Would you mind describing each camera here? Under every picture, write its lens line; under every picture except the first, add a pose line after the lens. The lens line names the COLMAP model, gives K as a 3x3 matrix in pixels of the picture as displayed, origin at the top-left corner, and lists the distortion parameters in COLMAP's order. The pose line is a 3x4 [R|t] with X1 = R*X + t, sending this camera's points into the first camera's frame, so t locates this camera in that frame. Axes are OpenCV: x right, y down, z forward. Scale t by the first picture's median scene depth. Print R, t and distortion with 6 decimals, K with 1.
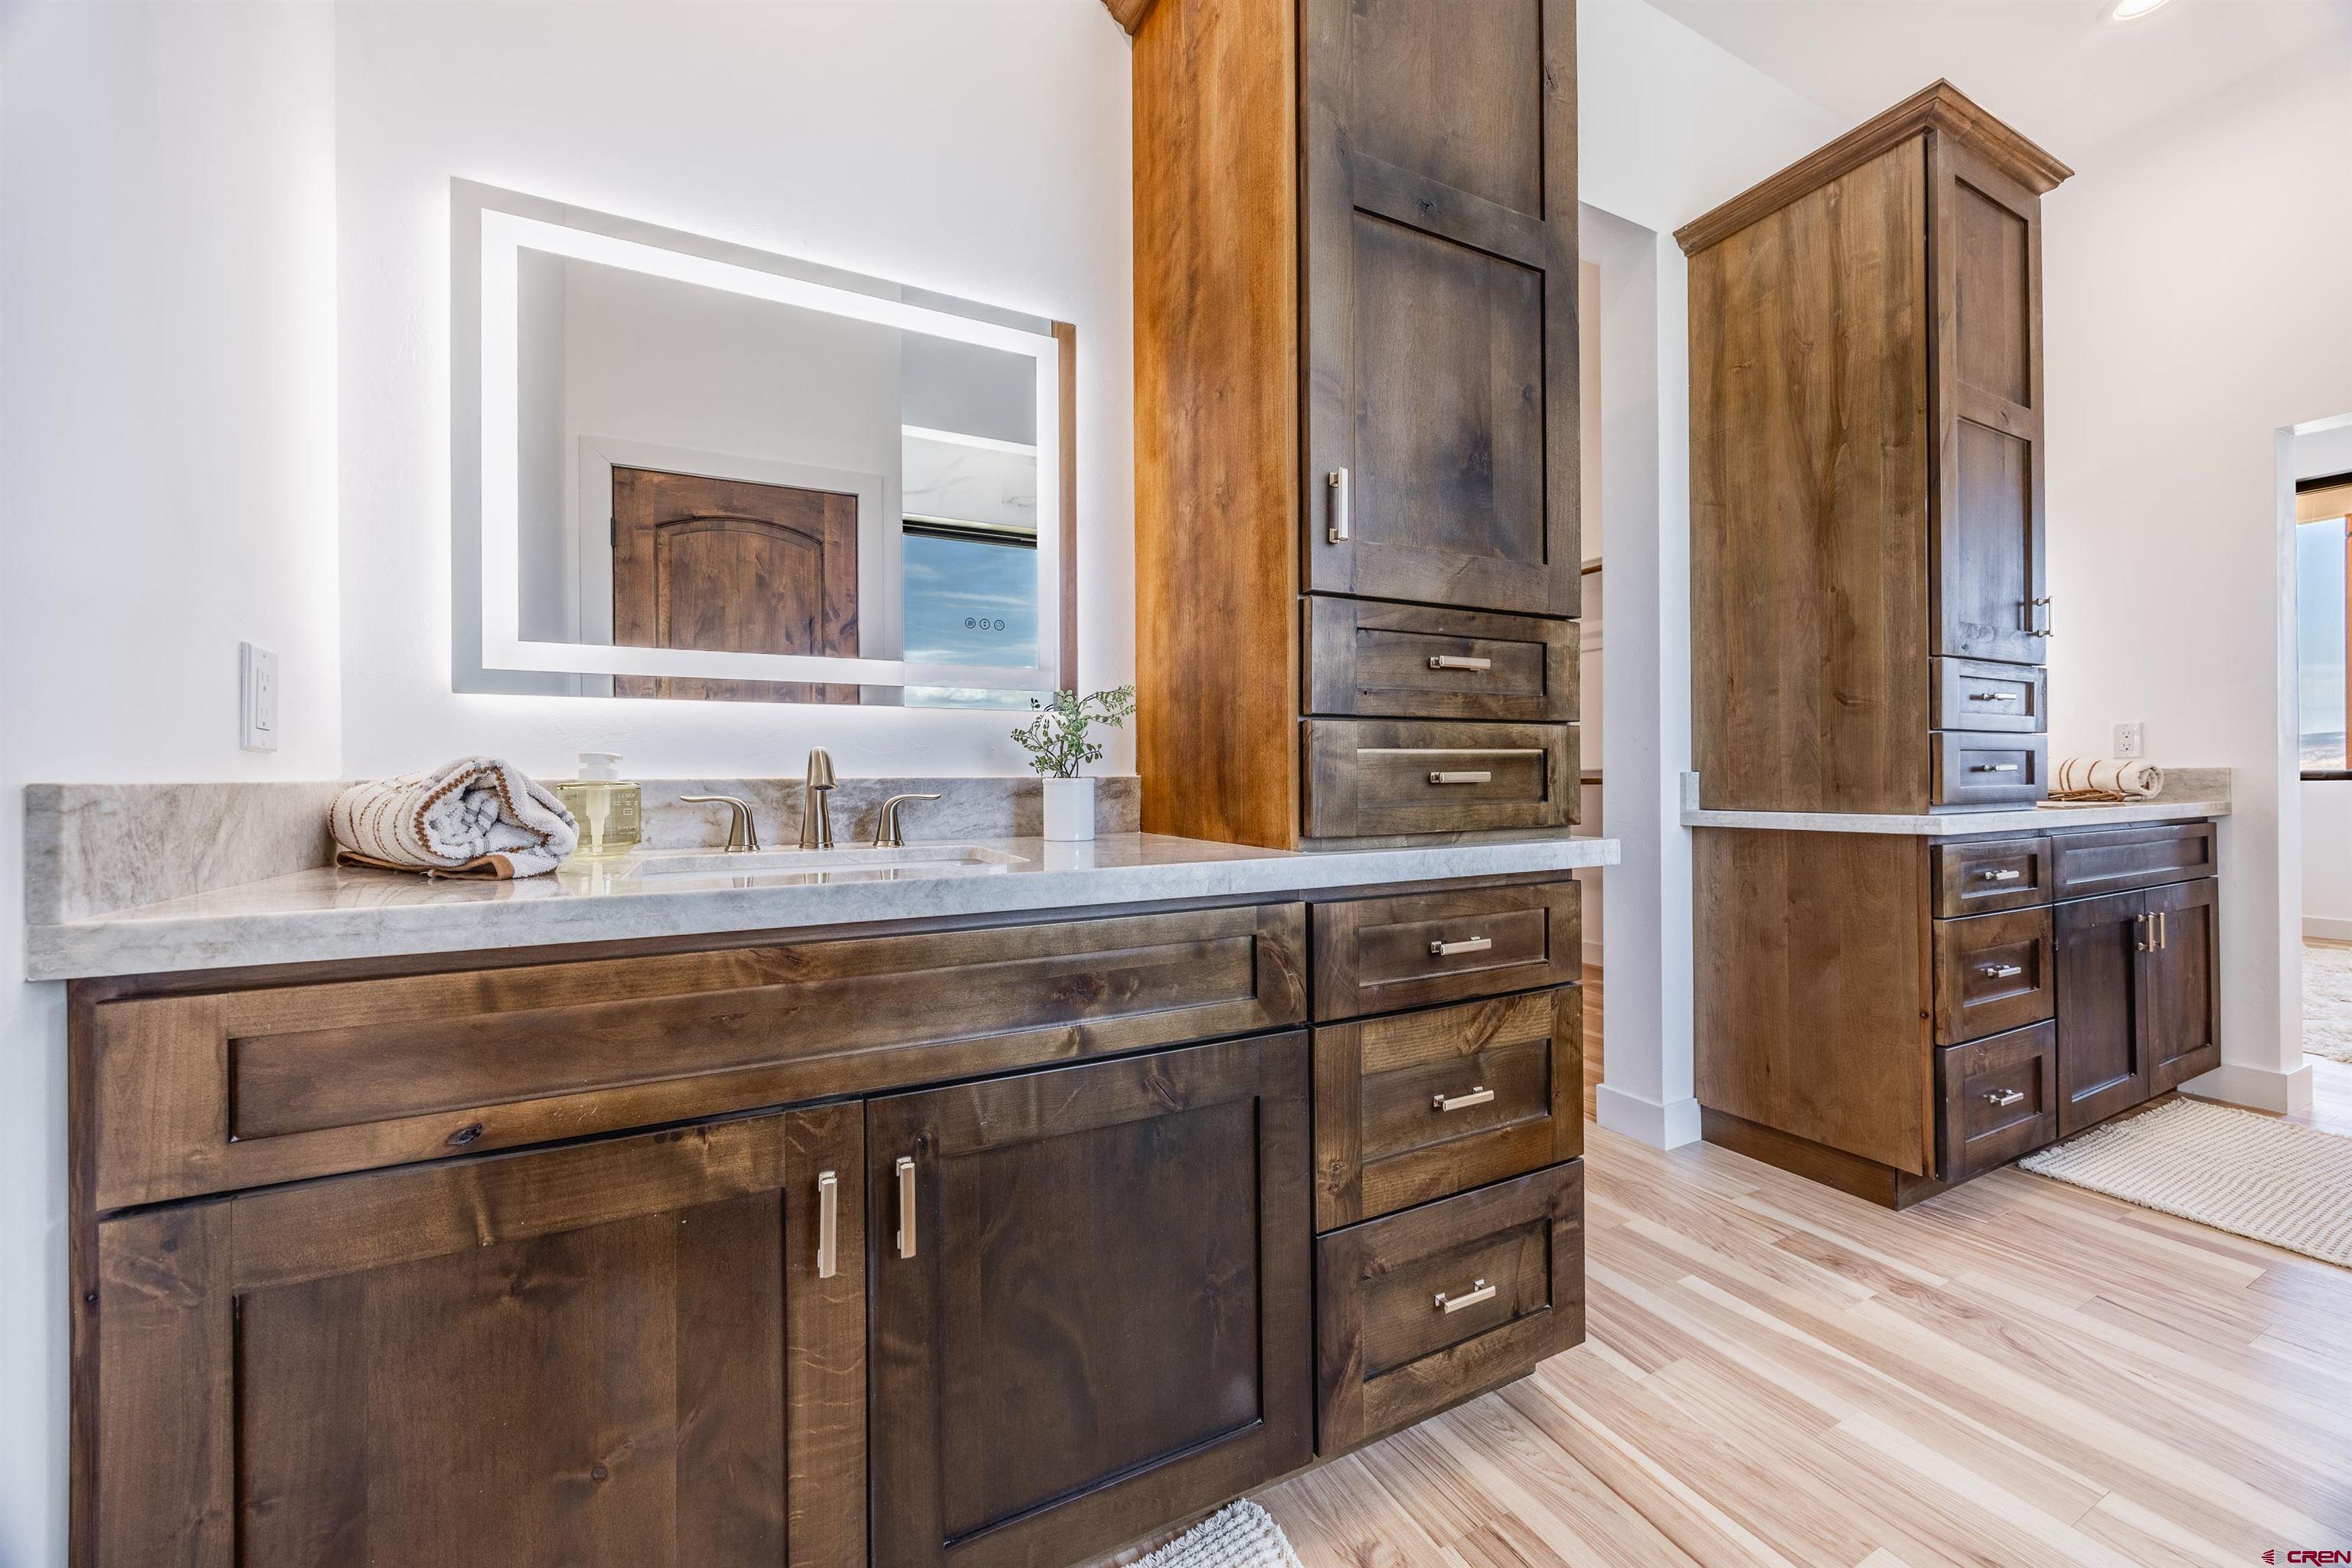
lens RADIAL K [[892.7, 0, 1171.4], [0, 892.7, 780.2], [0, 0, 1]] dist [-0.011987, 0.000082]
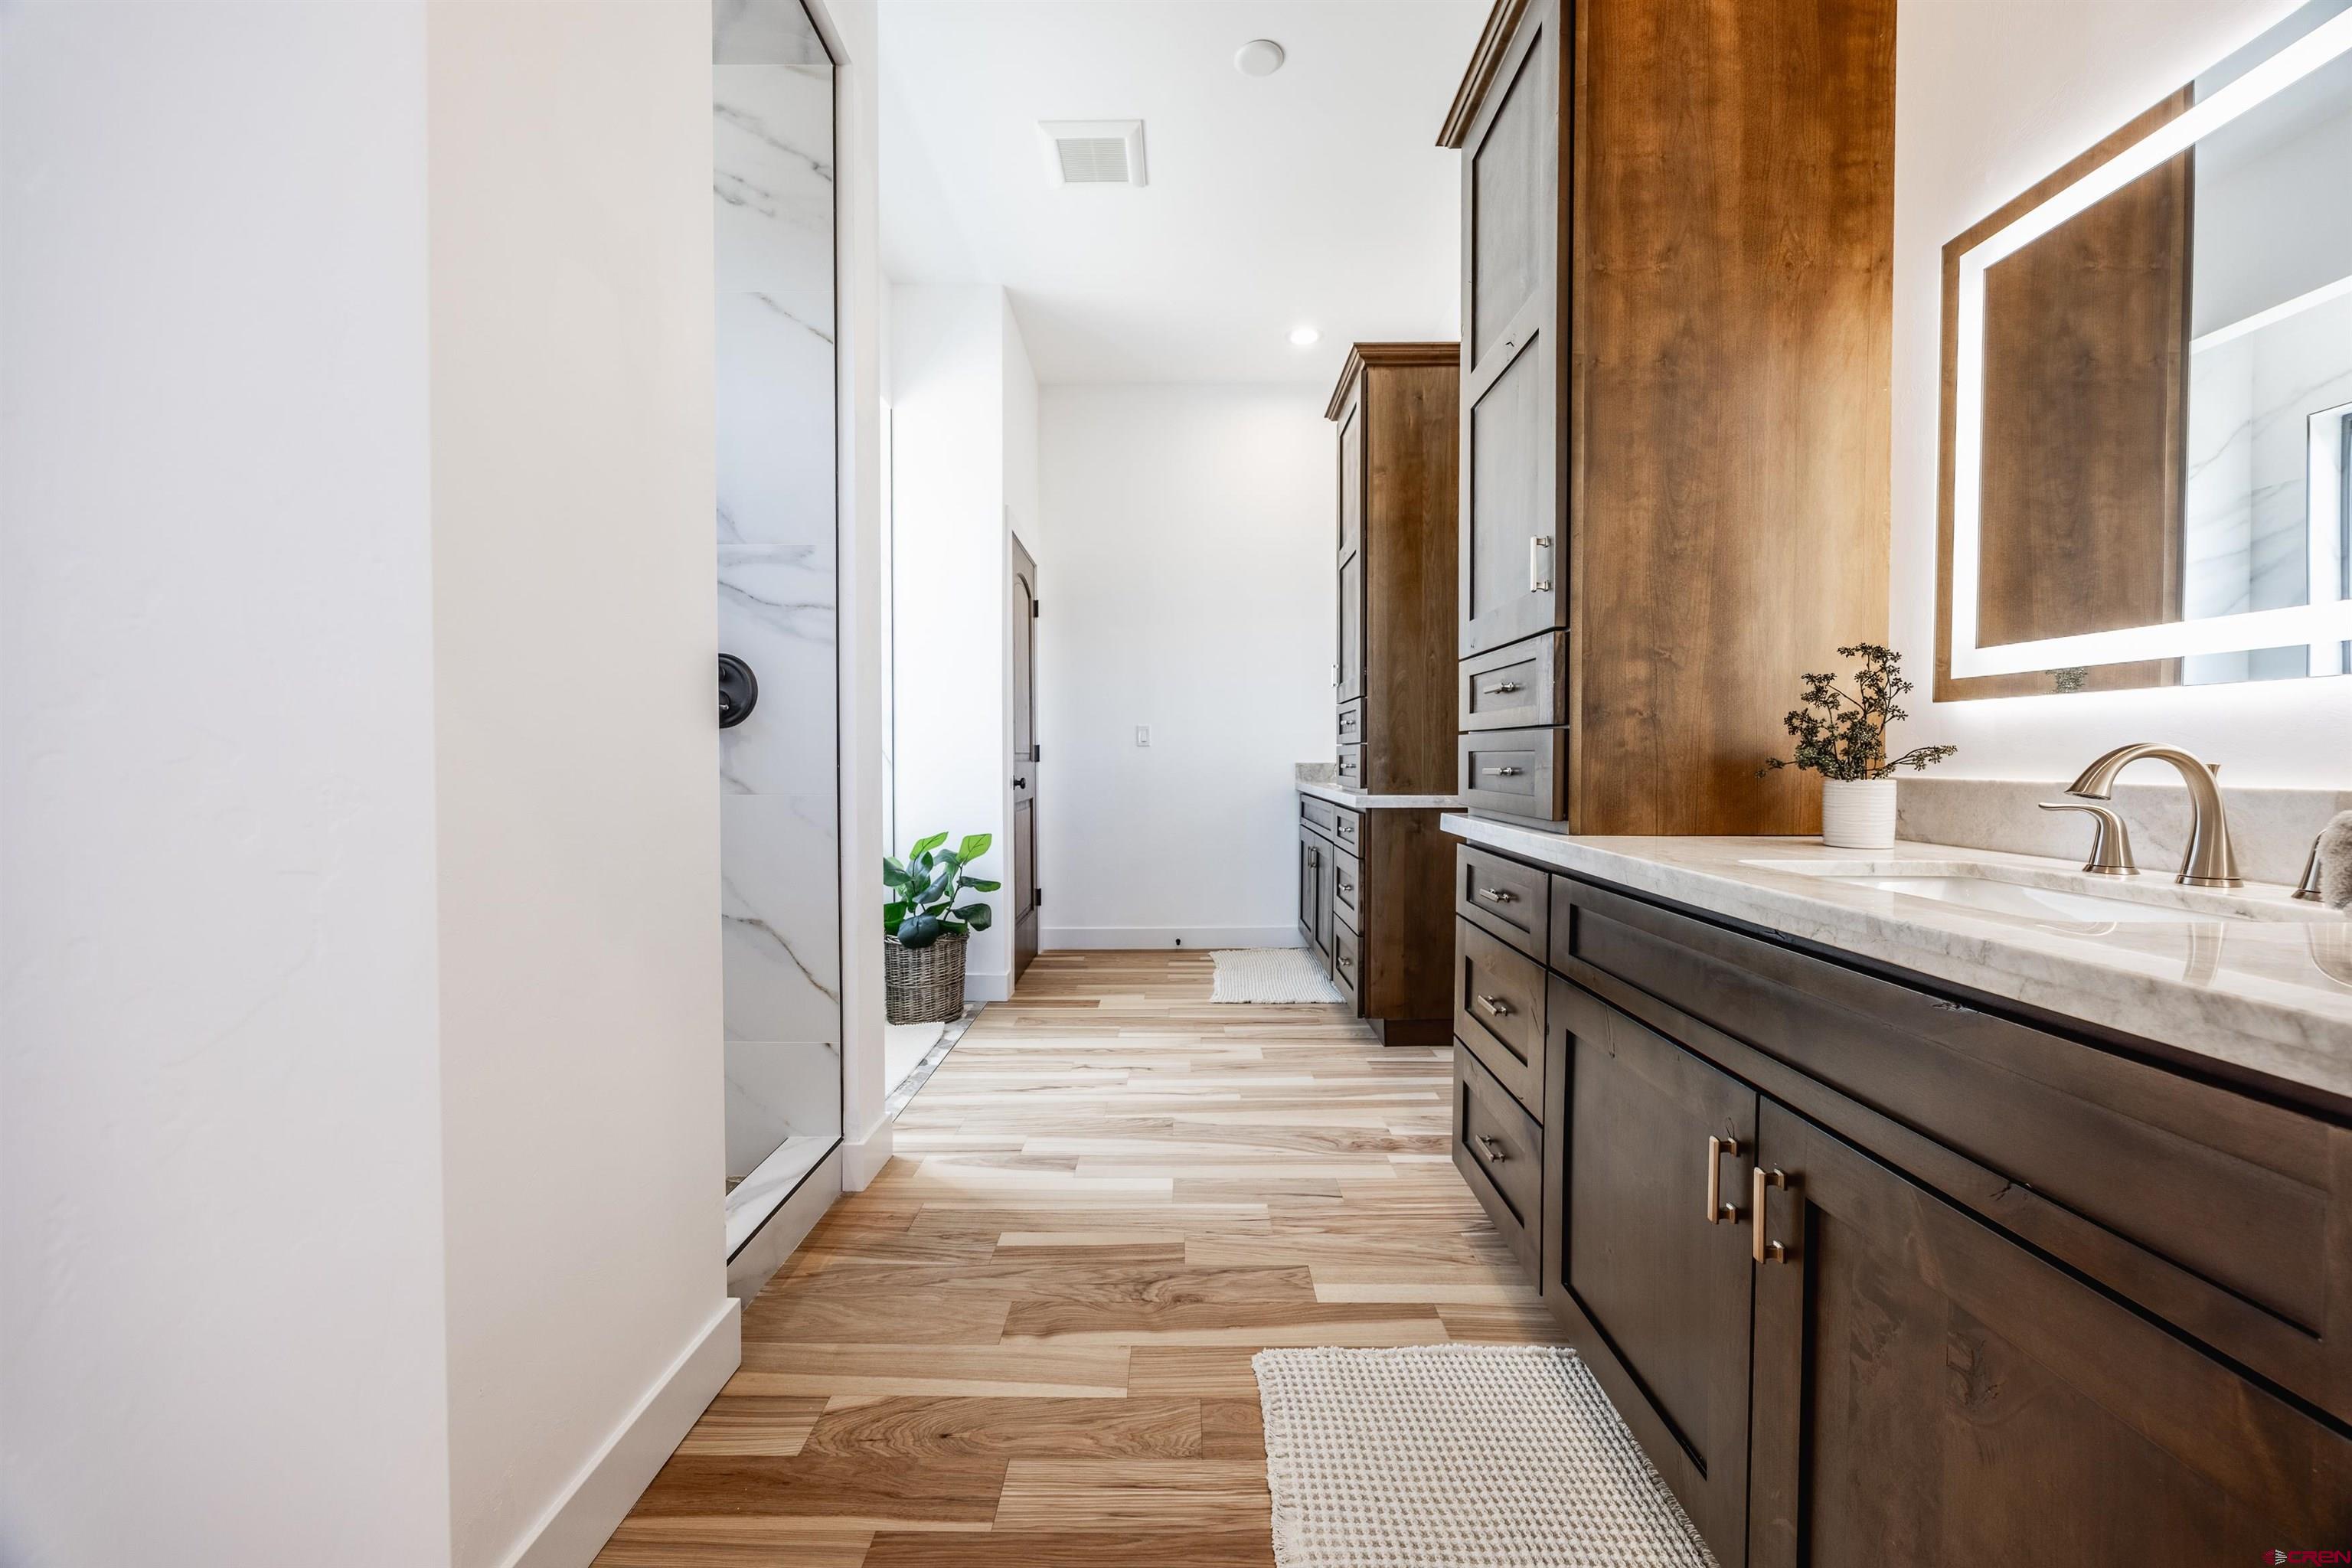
lens RADIAL K [[892.7, 0, 1175.4], [0, 892.7, 780.1], [0, 0, 1]] dist [-0.011987, 0.000082]
pose [[-0.461887, 0.023178, -0.886636, 2.256041], [0.004374, 0.999706, 0.023855, -0.032148], [0.886928, 0.007140, -0.461852, 1.363810]]
